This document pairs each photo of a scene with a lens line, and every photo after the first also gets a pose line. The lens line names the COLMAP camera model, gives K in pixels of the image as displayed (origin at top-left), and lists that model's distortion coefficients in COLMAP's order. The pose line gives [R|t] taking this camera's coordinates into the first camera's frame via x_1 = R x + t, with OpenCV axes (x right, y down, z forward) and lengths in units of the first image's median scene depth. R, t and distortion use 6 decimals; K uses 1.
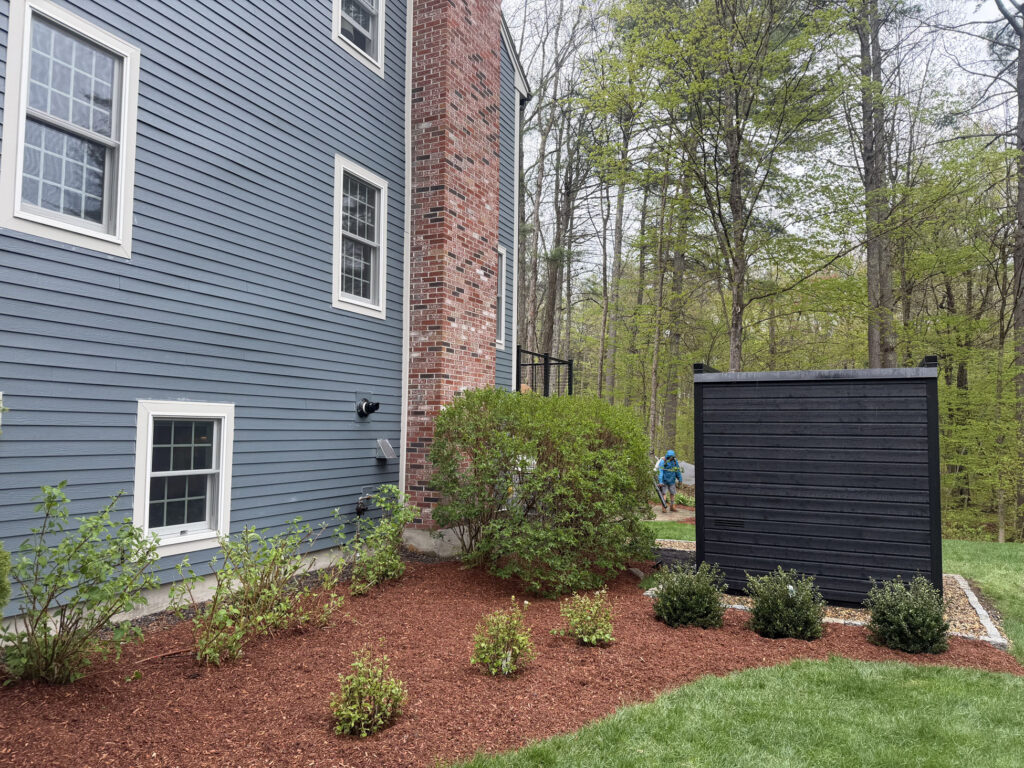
lens RADIAL K [[713.7, 0, 512.0], [0, 713.7, 384.0], [0, 0, 1]] dist [0.075841, -0.099272]
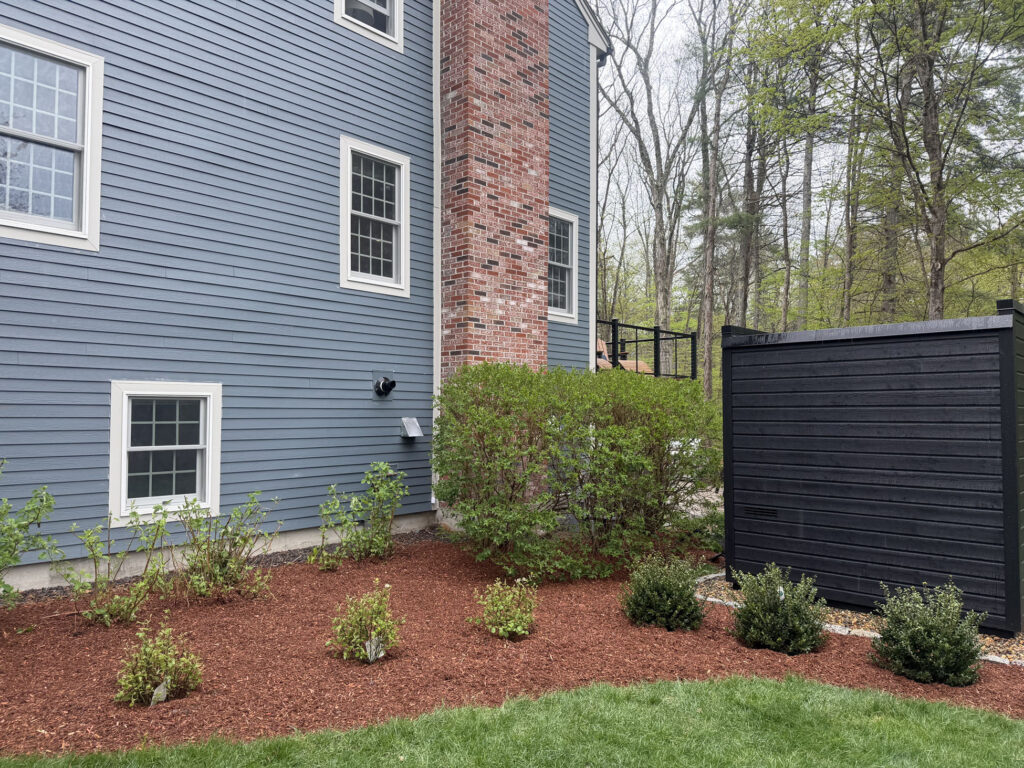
lens RADIAL K [[713.7, 0, 512.0], [0, 713.7, 384.0], [0, 0, 1]] dist [0.075841, -0.099272]
pose [[0.952899, -0.023400, -0.302383, 0.292784], [0.029857, 0.999414, 0.016747, 0.020397], [0.301814, -0.024986, 0.953039, 0.106054]]
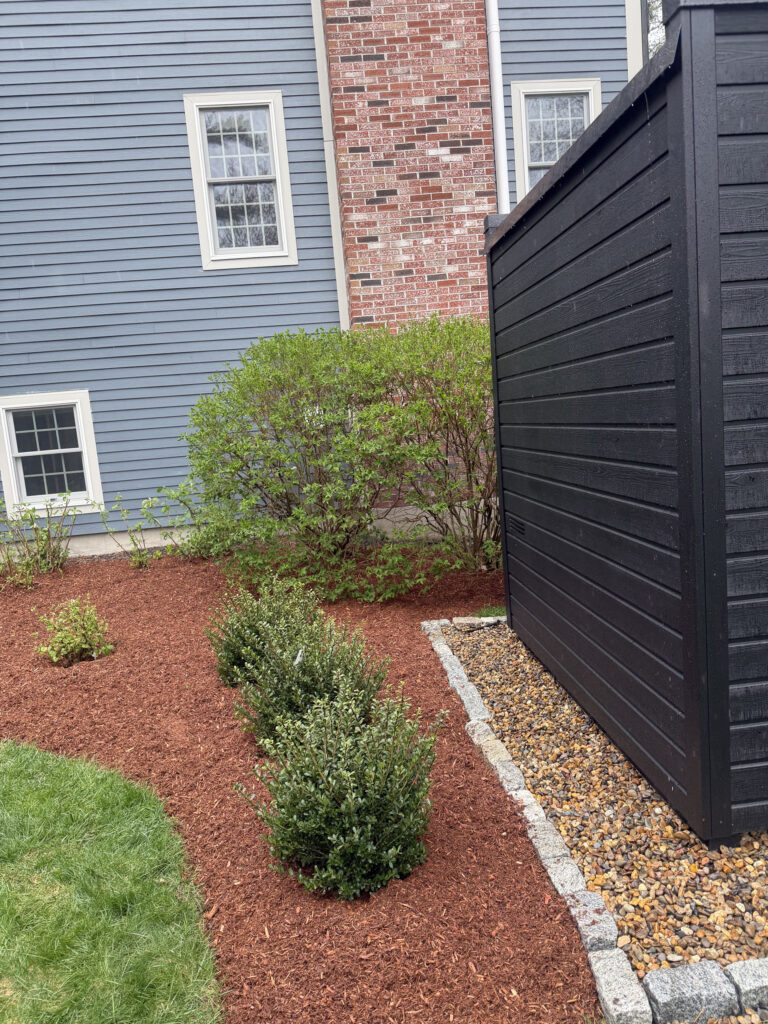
lens RADIAL K [[713.3, 0, 384.0], [0, 713.3, 512.0], [0, 0, 1]] dist [0.084743, -0.138299]
pose [[0.521451, 0.053040, -0.851631, 0.713981], [0.146483, 0.977685, 0.150582, 0.097553], [0.840614, -0.203271, 0.502045, 0.678415]]
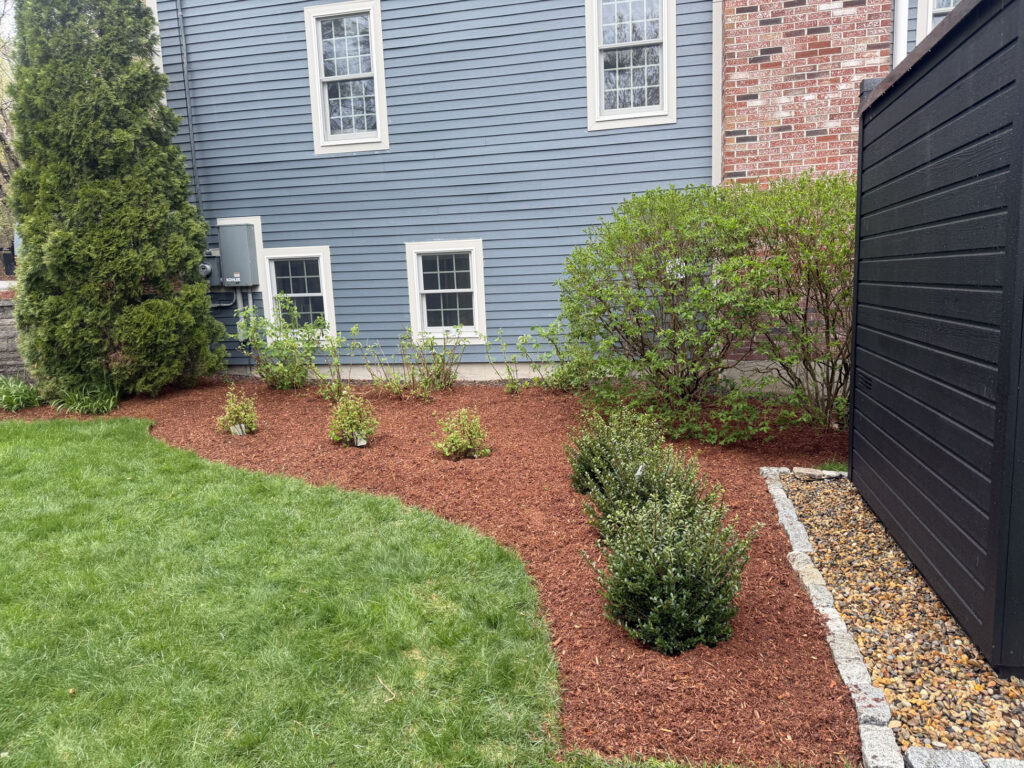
lens RADIAL K [[725.1, 0, 508.5], [0, 725.1, 398.3], [0, 0, 1]] dist [0.089128, -0.114433]
pose [[0.222900, 0.127489, -0.966469, 0.820238], [0.105867, 0.982382, 0.154005, 0.099250], [0.969076, -0.136645, 0.205477, 0.634892]]
